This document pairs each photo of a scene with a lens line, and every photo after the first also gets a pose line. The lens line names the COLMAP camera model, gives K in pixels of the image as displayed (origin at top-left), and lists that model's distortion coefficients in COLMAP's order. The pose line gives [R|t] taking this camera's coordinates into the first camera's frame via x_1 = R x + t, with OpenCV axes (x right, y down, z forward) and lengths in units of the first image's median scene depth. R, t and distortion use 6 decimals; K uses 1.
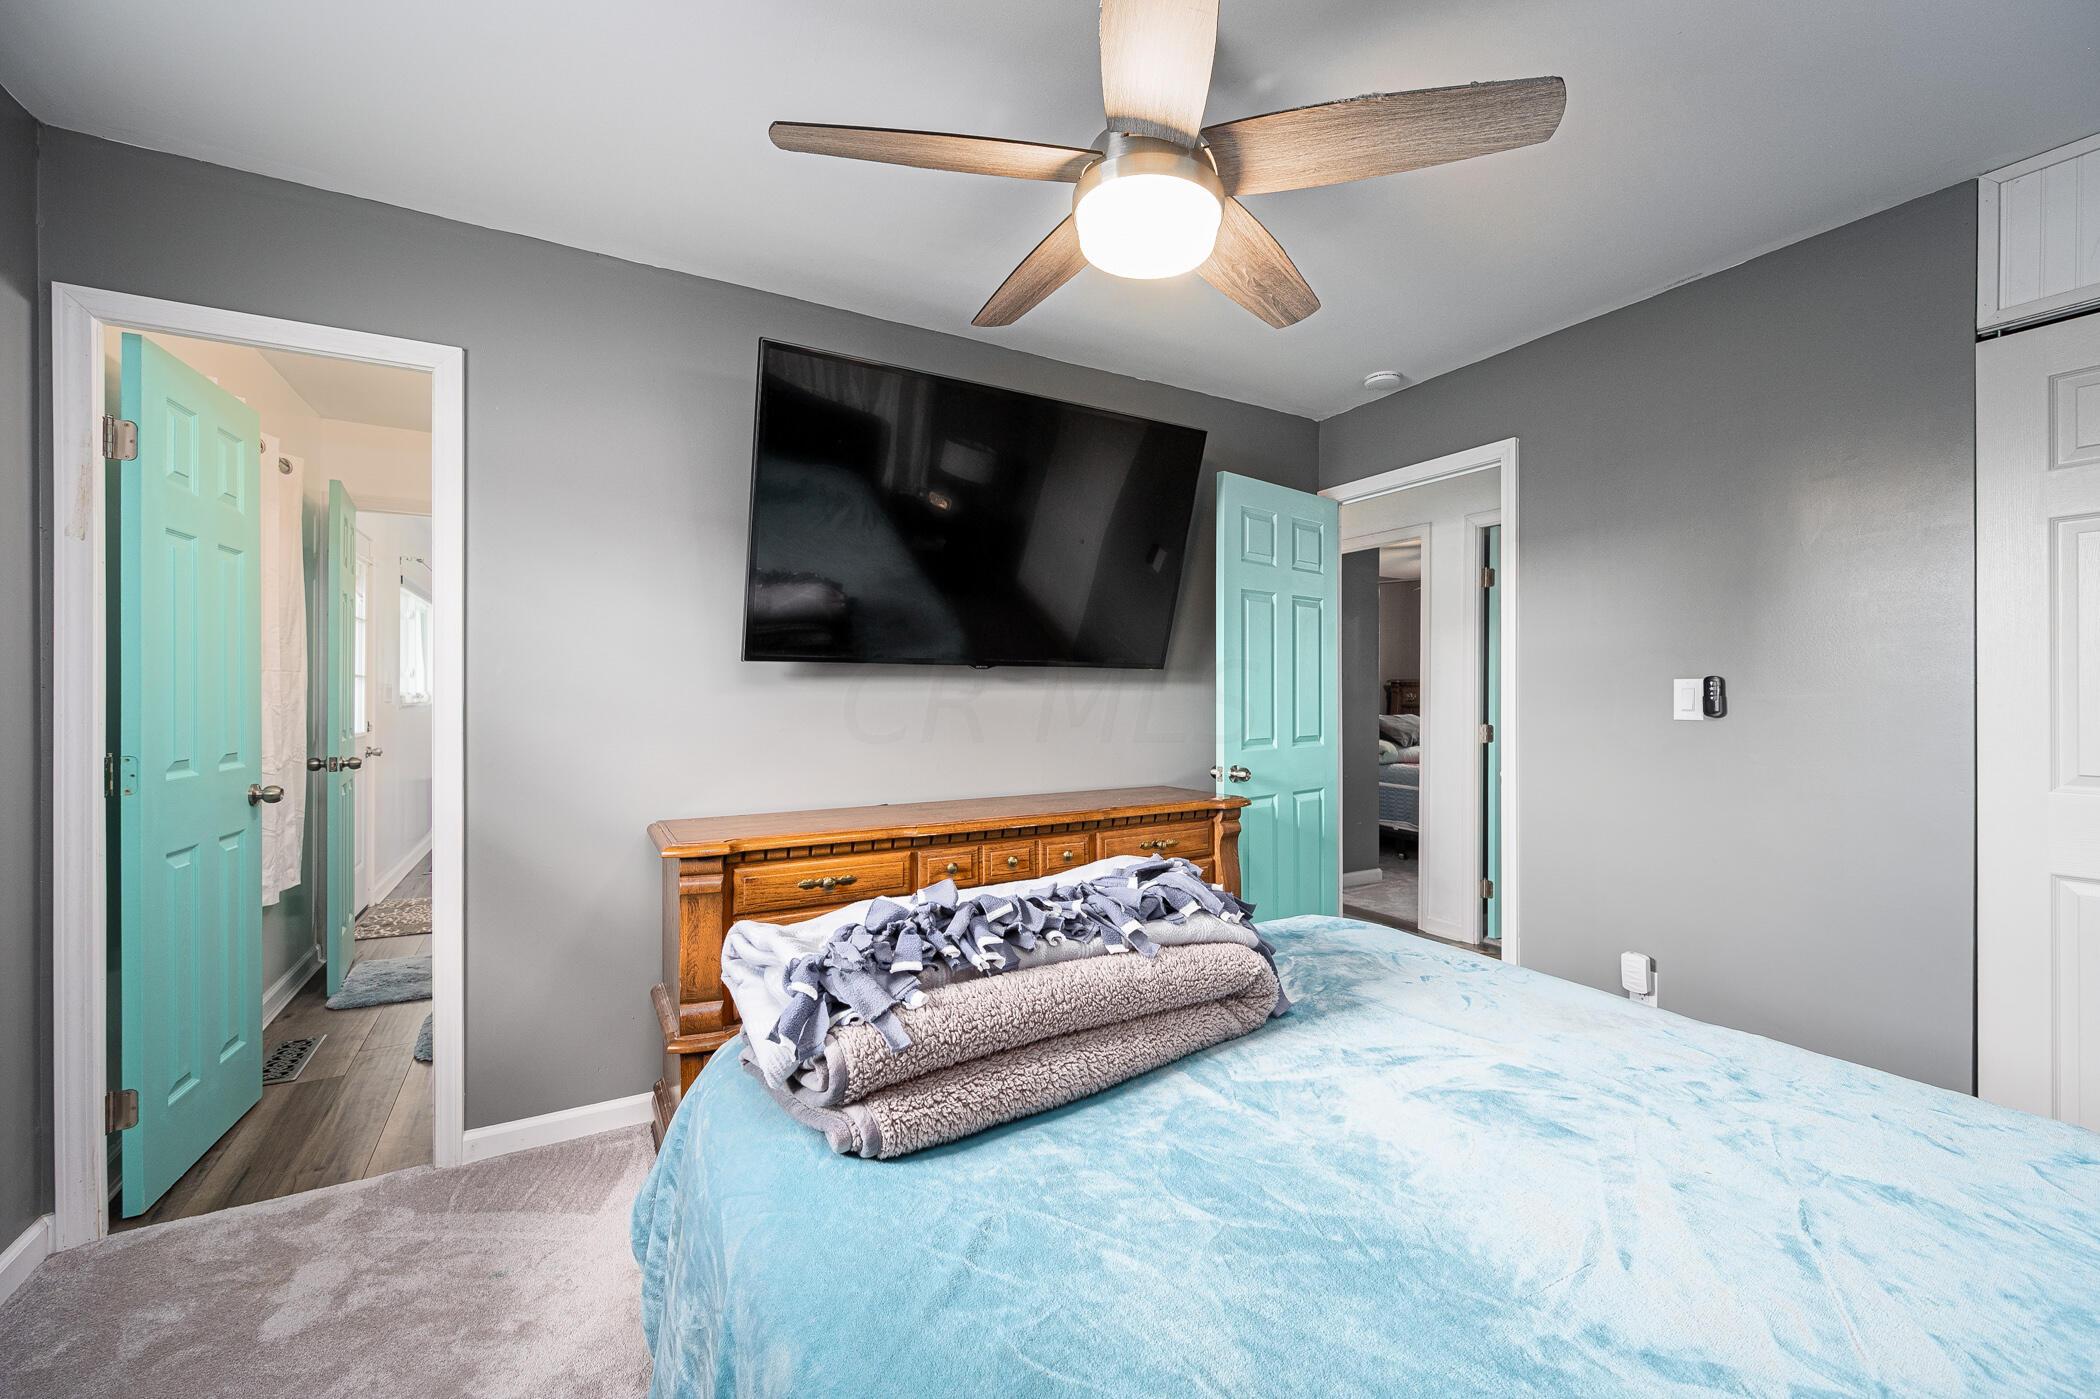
lens RADIAL K [[834.1, 0, 1047.0], [0, 834.1, 697.2], [0, 0, 1]] dist [-0.000728, 0.000189]
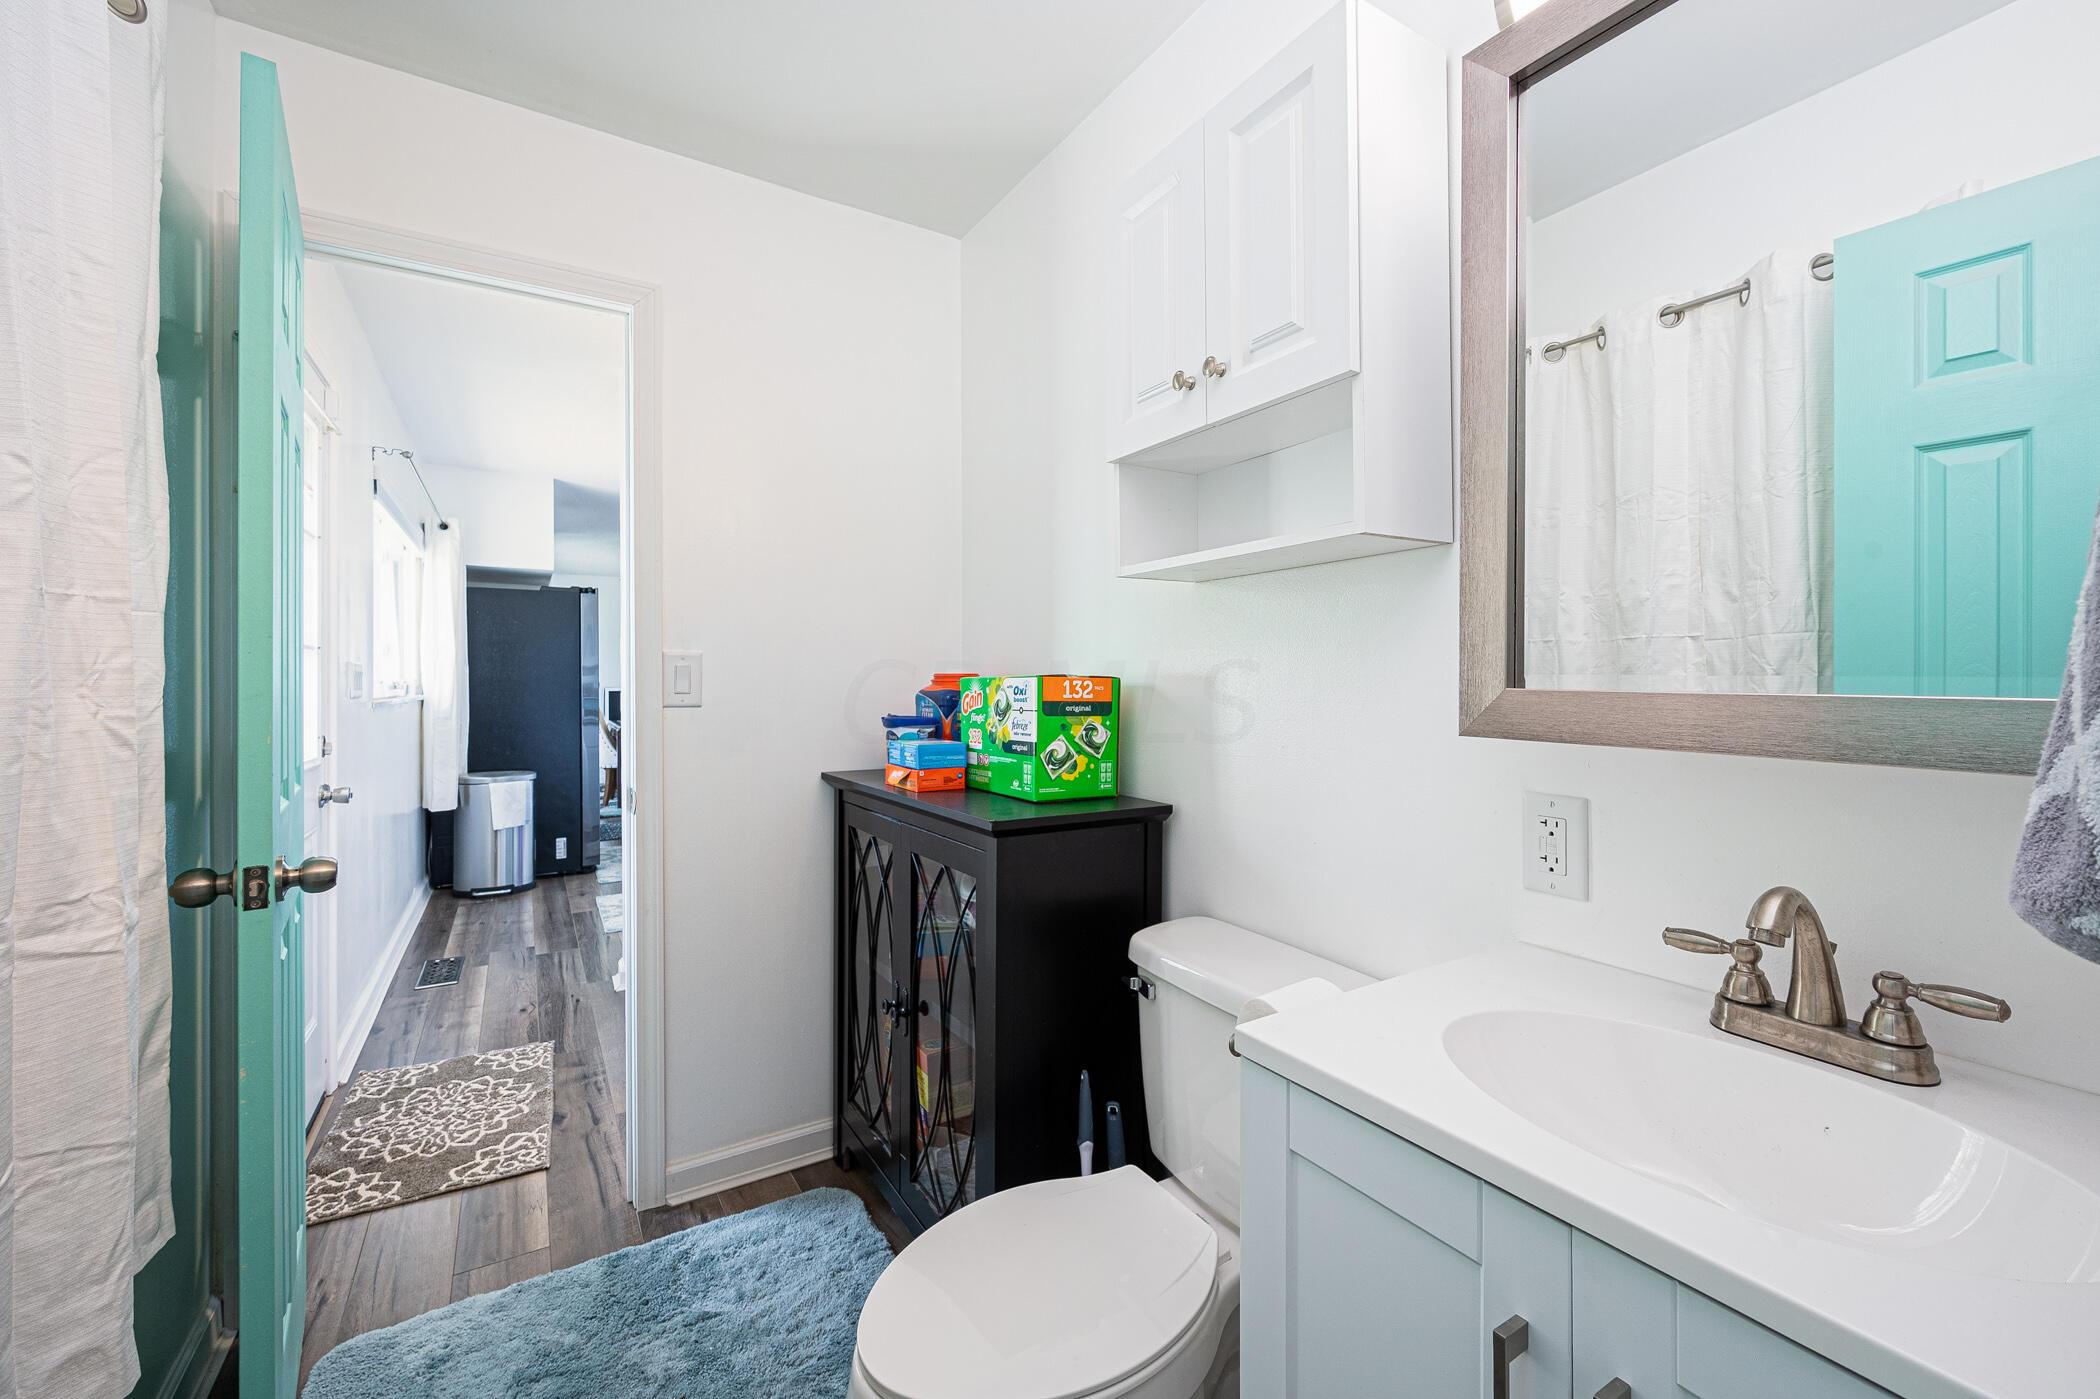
lens RADIAL K [[834.1, 0, 1048.0], [0, 834.1, 688.3], [0, 0, 1]] dist [-0.000728, 0.000189]
pose [[0.998551, 0.001805, 0.053789, -0.447182], [-0.001794, 0.999998, -0.000262, -0.001637], [-0.053789, 0.000165, 0.998552, 0.521195]]
